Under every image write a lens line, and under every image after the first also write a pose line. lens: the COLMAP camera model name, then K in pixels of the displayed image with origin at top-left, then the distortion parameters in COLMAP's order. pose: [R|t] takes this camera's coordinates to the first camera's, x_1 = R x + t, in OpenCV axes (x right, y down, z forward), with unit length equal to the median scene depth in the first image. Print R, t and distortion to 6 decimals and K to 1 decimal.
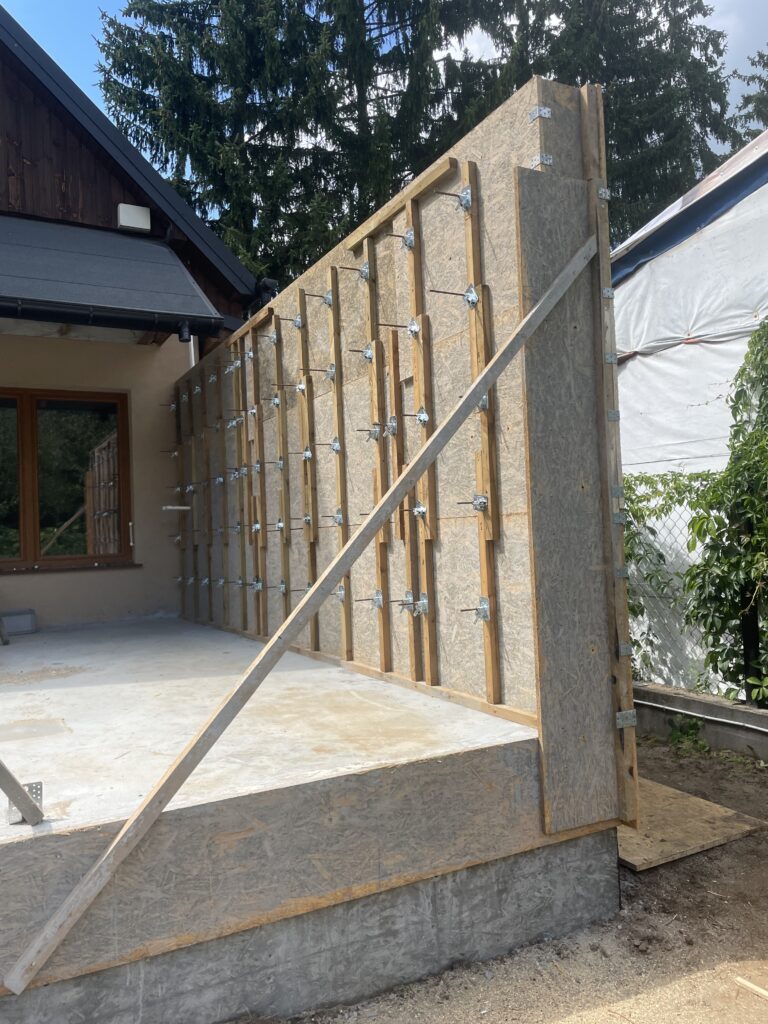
lens RADIAL K [[773.4, 0, 371.6], [0, 773.4, 510.8], [0, 0, 1]] dist [0.085581, -0.106119]
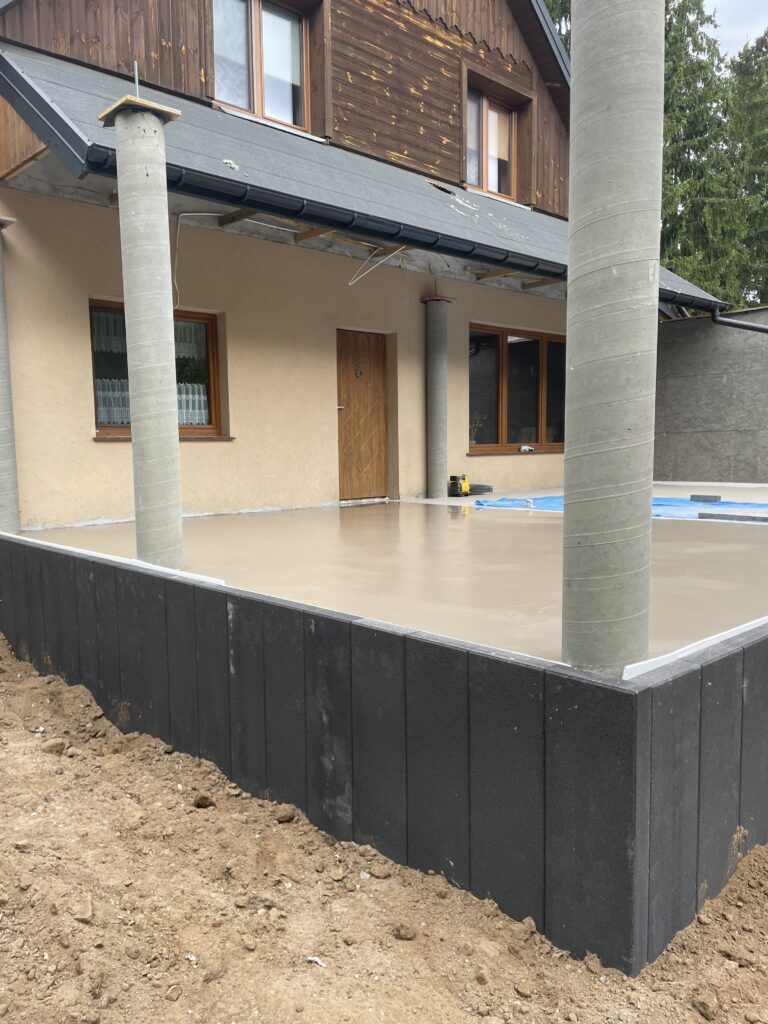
lens RADIAL K [[773.4, 0, 382.8], [0, 773.4, 518.7], [0, 0, 1]] dist [0.085581, -0.106119]
pose [[0.962577, -0.004726, 0.270967, -1.091025], [-0.029294, 0.992175, 0.121370, 0.027481], [-0.269421, -0.124765, 0.954906, -0.389644]]
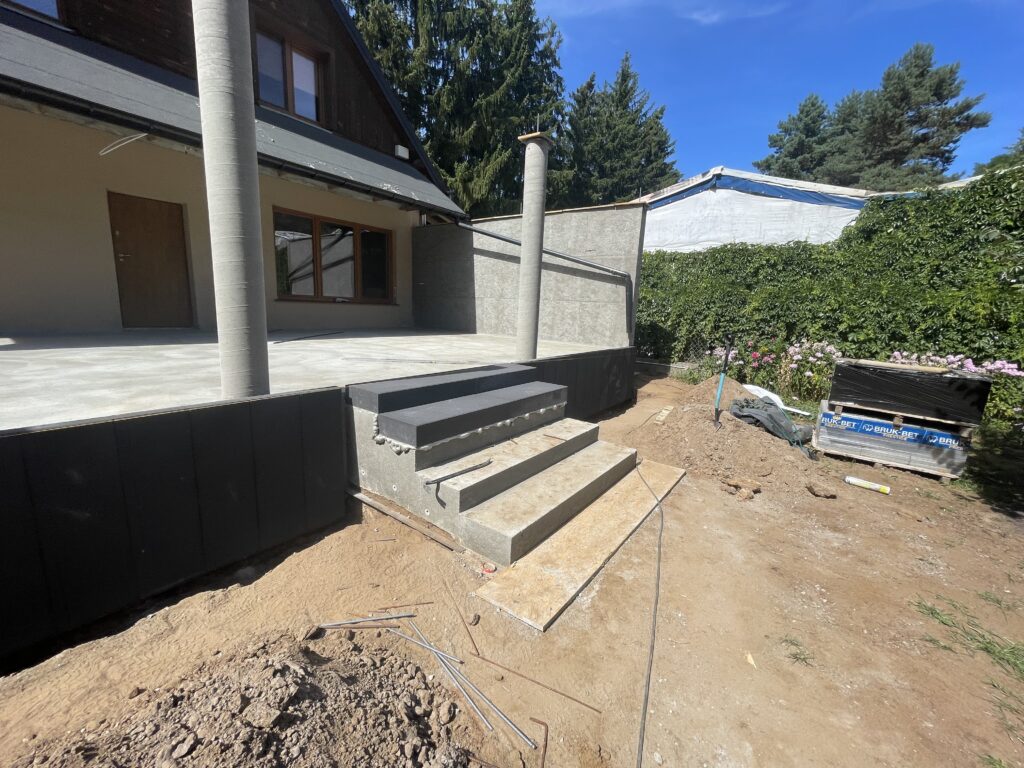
lens RADIAL K [[412.0, 0, 511.2], [0, 412.0, 383.7], [0, 0, 1]] dist [-0.003767, -0.000028]
pose [[0.891801, -0.005709, 0.452393, -0.552820], [-0.095724, 0.974902, 0.201004, 0.016204], [-0.442186, -0.222561, 0.868872, -0.334195]]
